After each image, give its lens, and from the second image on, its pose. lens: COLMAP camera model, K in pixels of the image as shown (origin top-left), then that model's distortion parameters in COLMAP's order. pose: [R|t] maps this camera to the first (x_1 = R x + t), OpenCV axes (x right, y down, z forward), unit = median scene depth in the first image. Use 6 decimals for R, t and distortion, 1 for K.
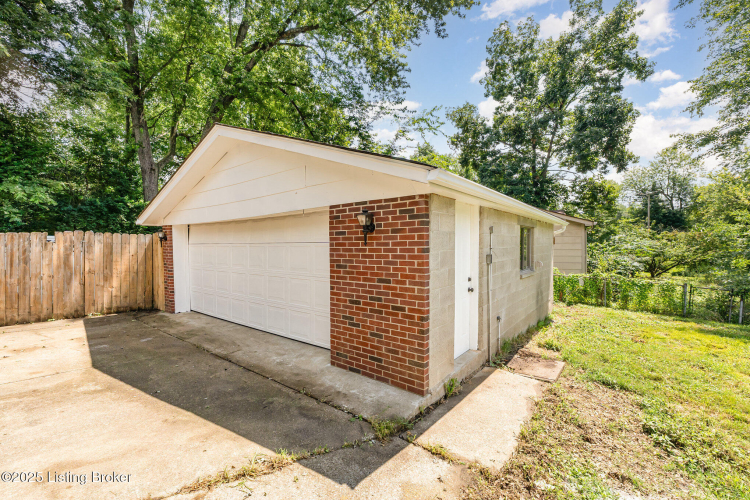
lens RADIAL K [[328.2, 0, 375.0], [0, 328.2, 250.0], [0, 0, 1]] dist [-0.000099, -0.000008]
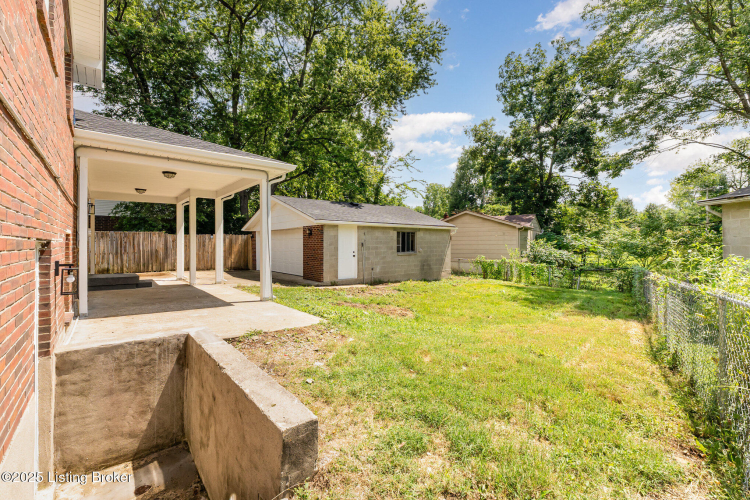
lens RADIAL K [[343.9, 0, 375.0], [0, 343.9, 250.0], [0, 0, 1]] dist [0.000199, 0.000012]
pose [[0.975723, 0.009283, -0.218812, 0.667455], [-0.007904, 0.999943, 0.007177, 0.030640], [0.218866, -0.005273, 0.975741, -1.076333]]
